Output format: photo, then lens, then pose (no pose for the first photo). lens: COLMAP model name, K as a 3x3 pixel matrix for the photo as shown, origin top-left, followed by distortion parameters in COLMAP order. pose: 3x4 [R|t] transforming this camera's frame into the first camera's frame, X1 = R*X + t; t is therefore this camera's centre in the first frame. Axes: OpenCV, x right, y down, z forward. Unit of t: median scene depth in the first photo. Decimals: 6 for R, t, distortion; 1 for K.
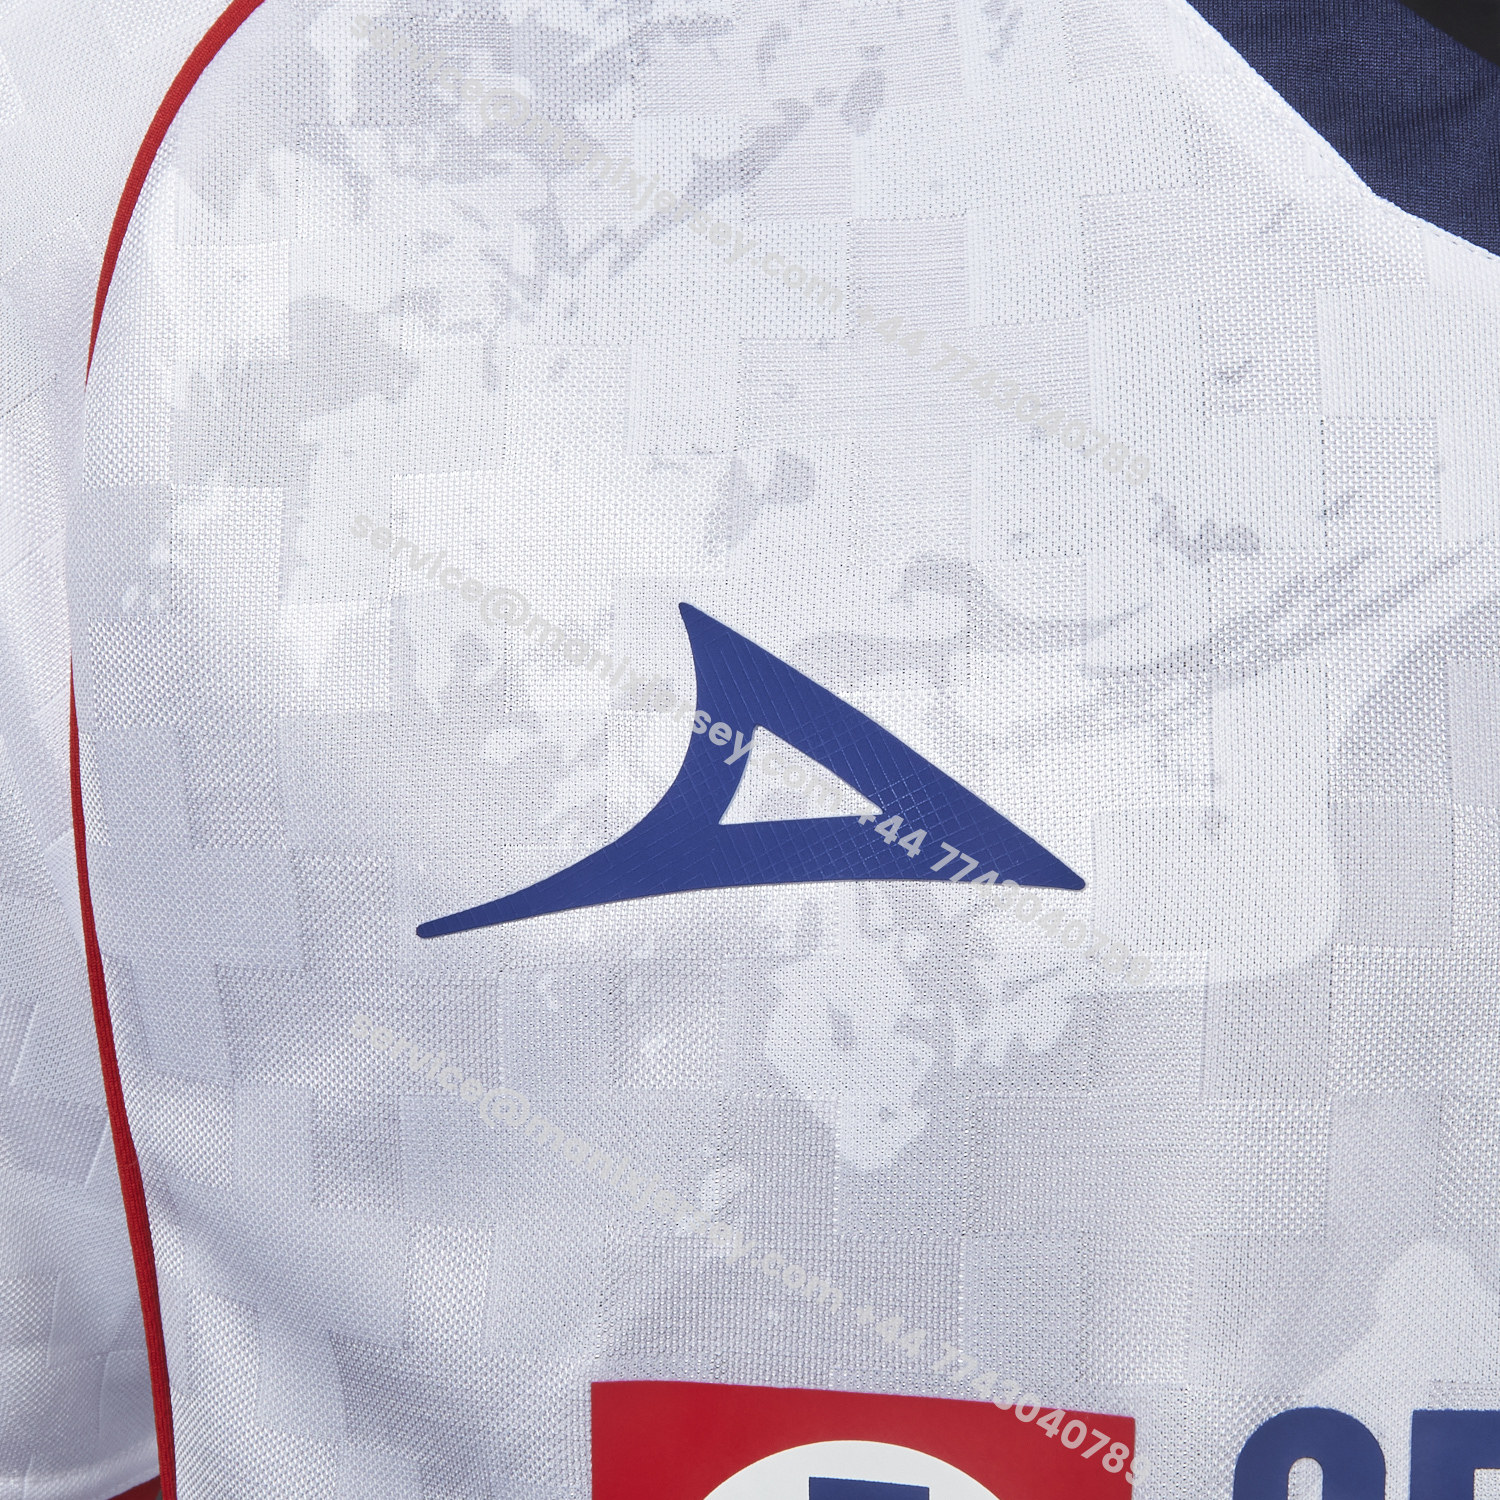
lens RADIAL K [[2802.2, 0, 750.0], [0, 2802.2, 750.0], [0, 0, 1]] dist [-0.012969, -0.082291]
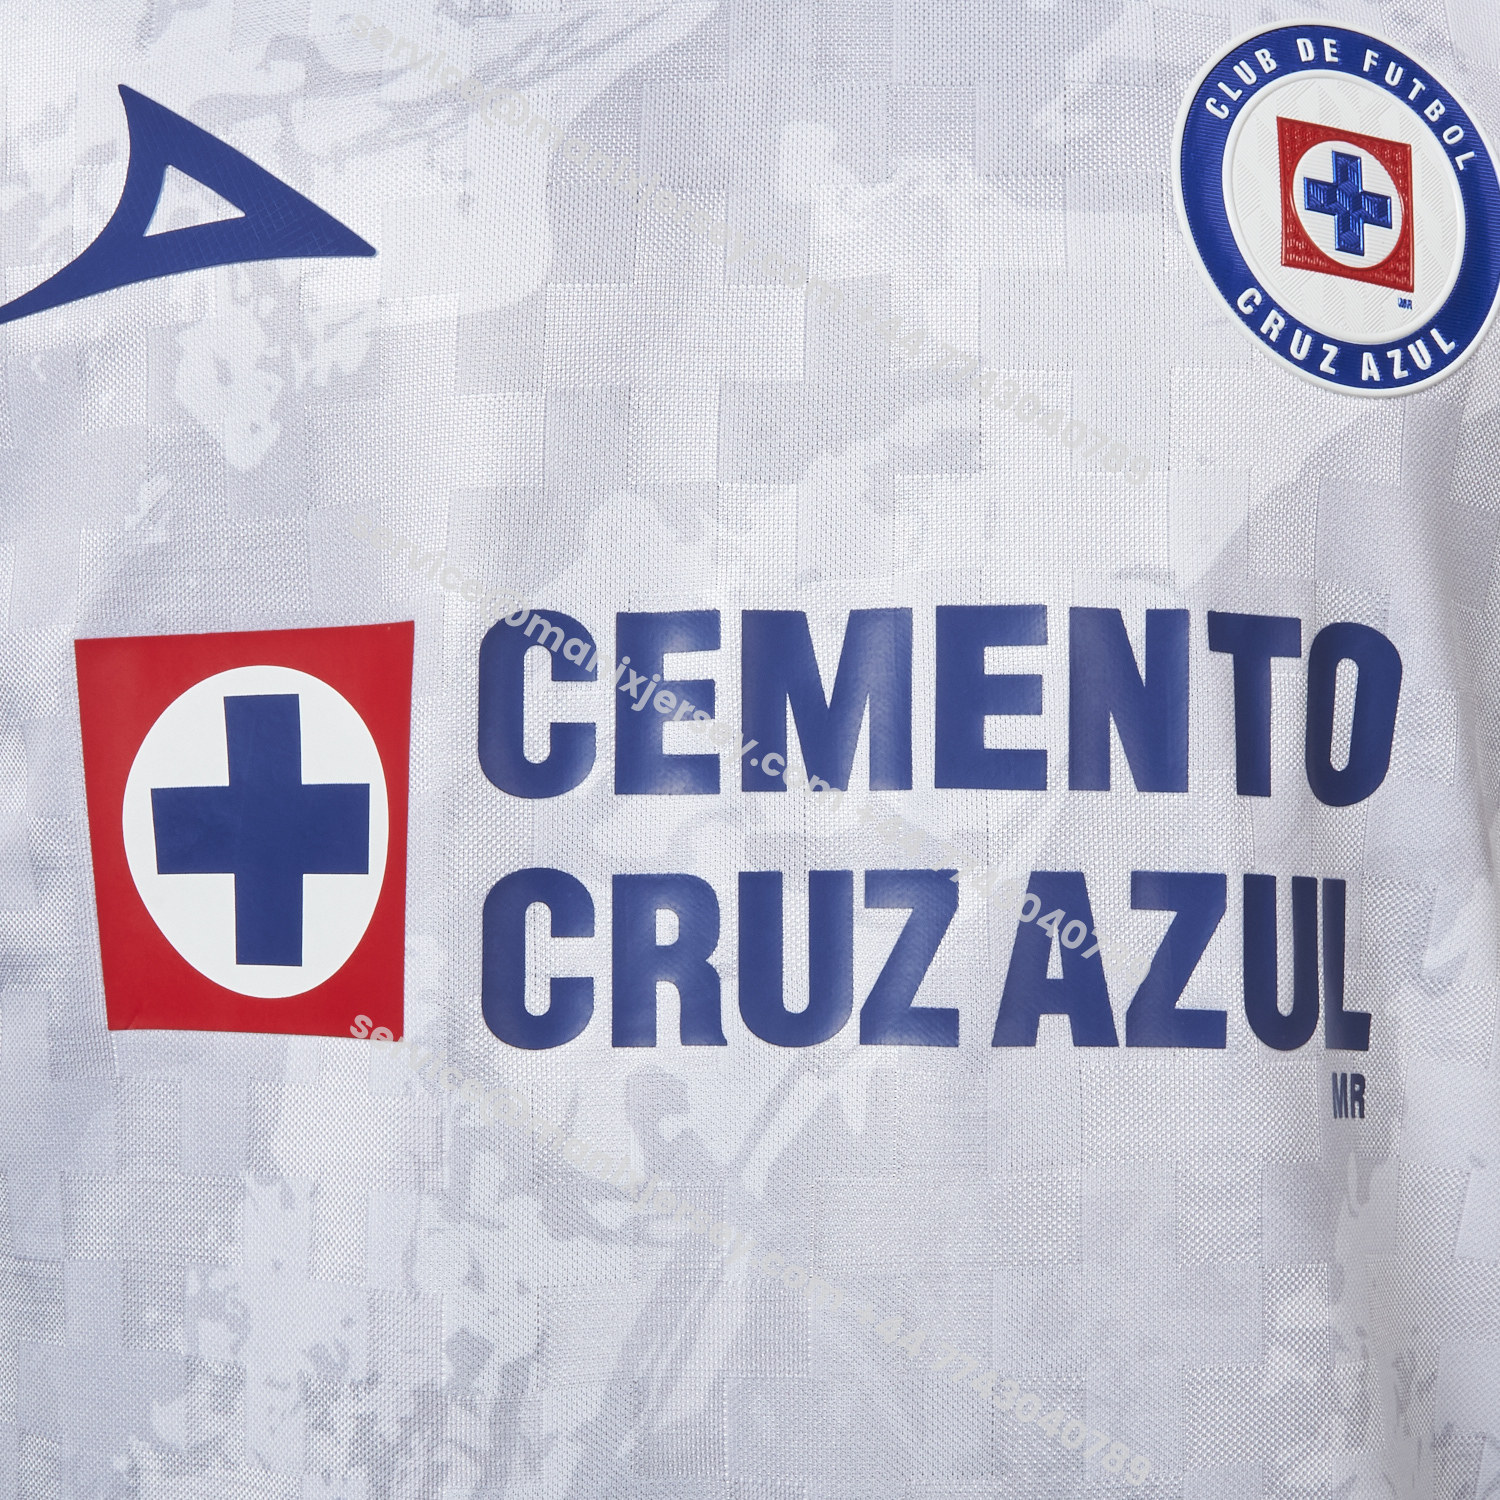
lens RADIAL K [[2802.2, 0, 750.0], [0, 2802.2, 750.0], [0, 0, 1]] dist [-0.012969, -0.082291]
pose [[0.996374, -0.036131, -0.077024, 0.391735], [0.038961, 0.998608, 0.035559, 0.246217], [0.075632, -0.038431, 0.996395, -0.384039]]
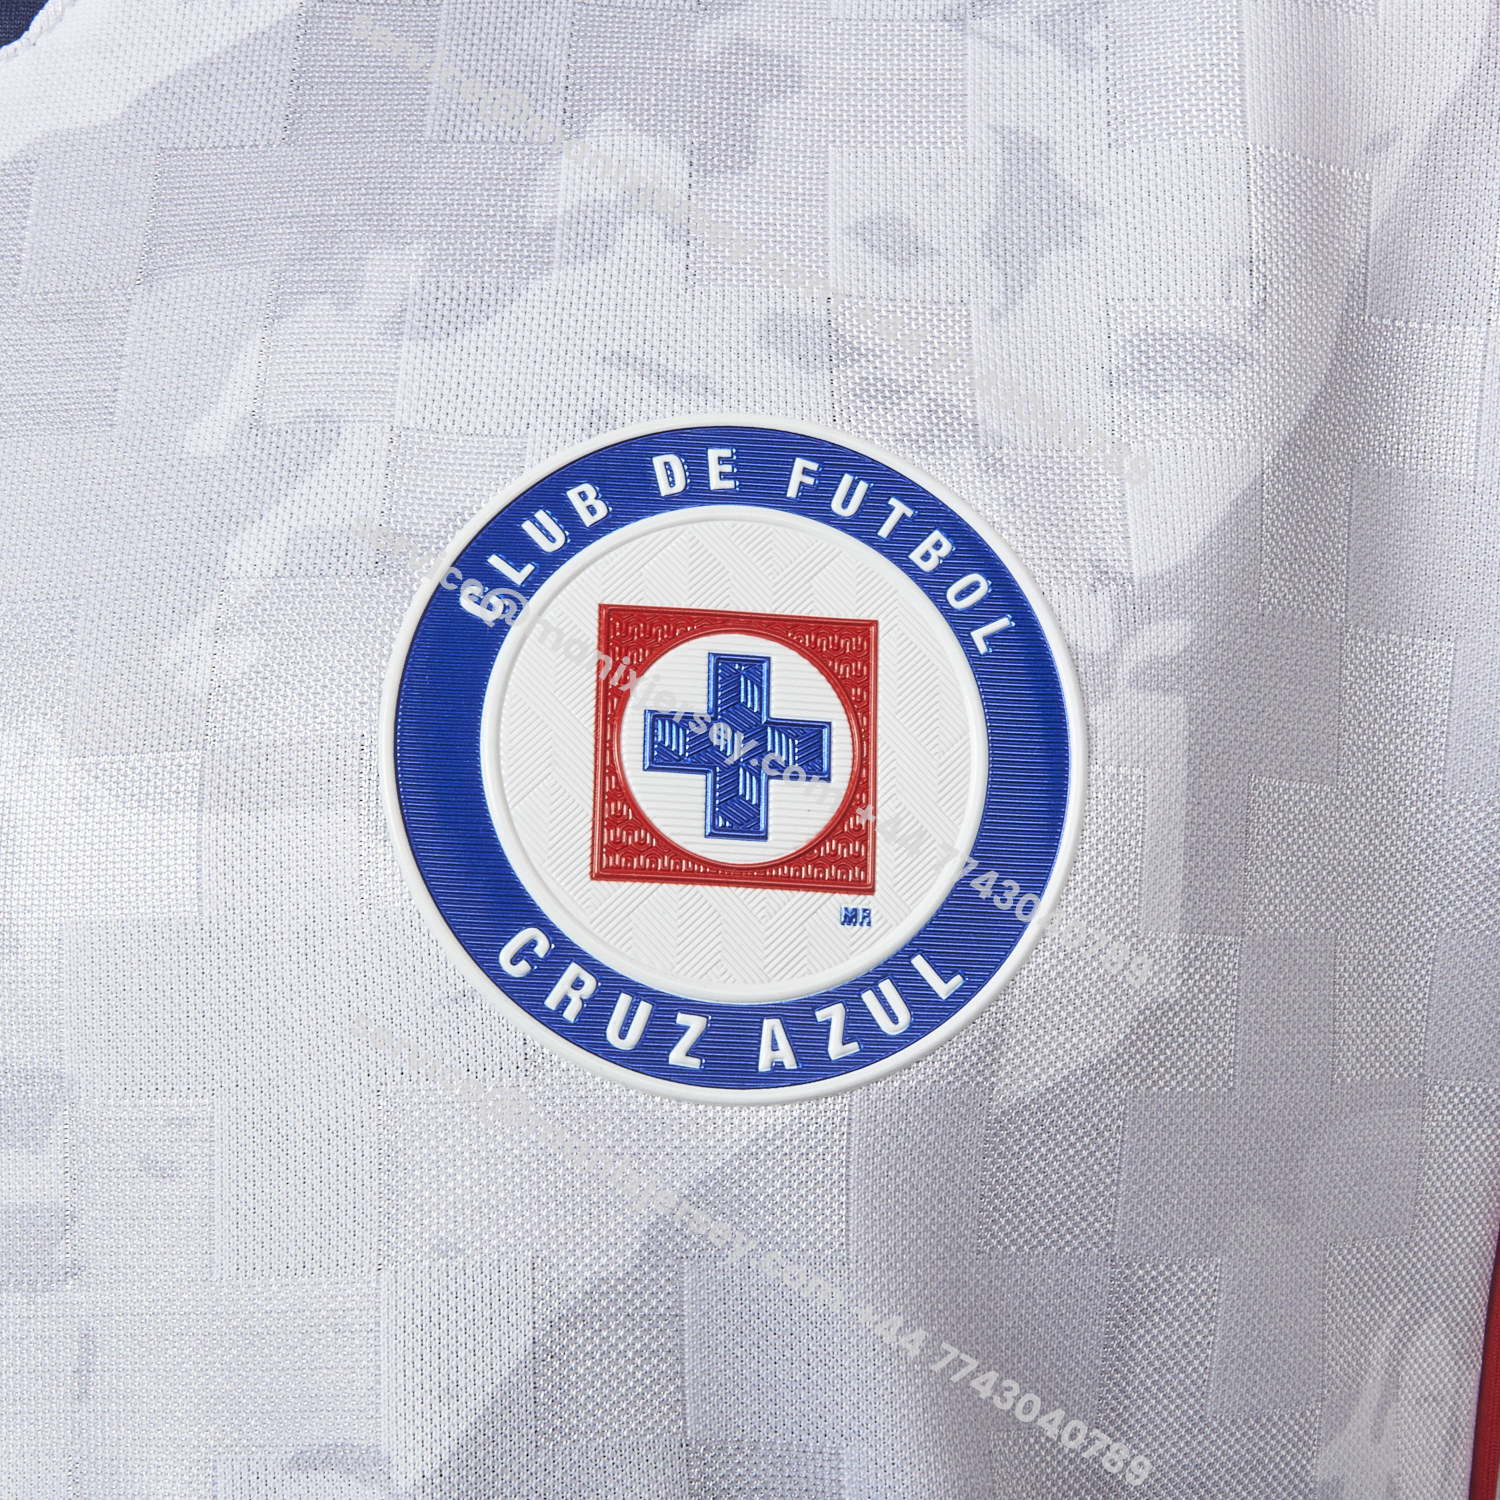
lens RADIAL K [[2802.2, 0, 750.0], [0, 2802.2, 750.0], [0, 0, 1]] dist [-0.012969, -0.082291]
pose [[0.946903, -0.100191, -0.305511, 0.827619], [0.097470, 0.994944, -0.024188, 0.057953], [0.306390, -0.006874, 0.951881, 0.286688]]
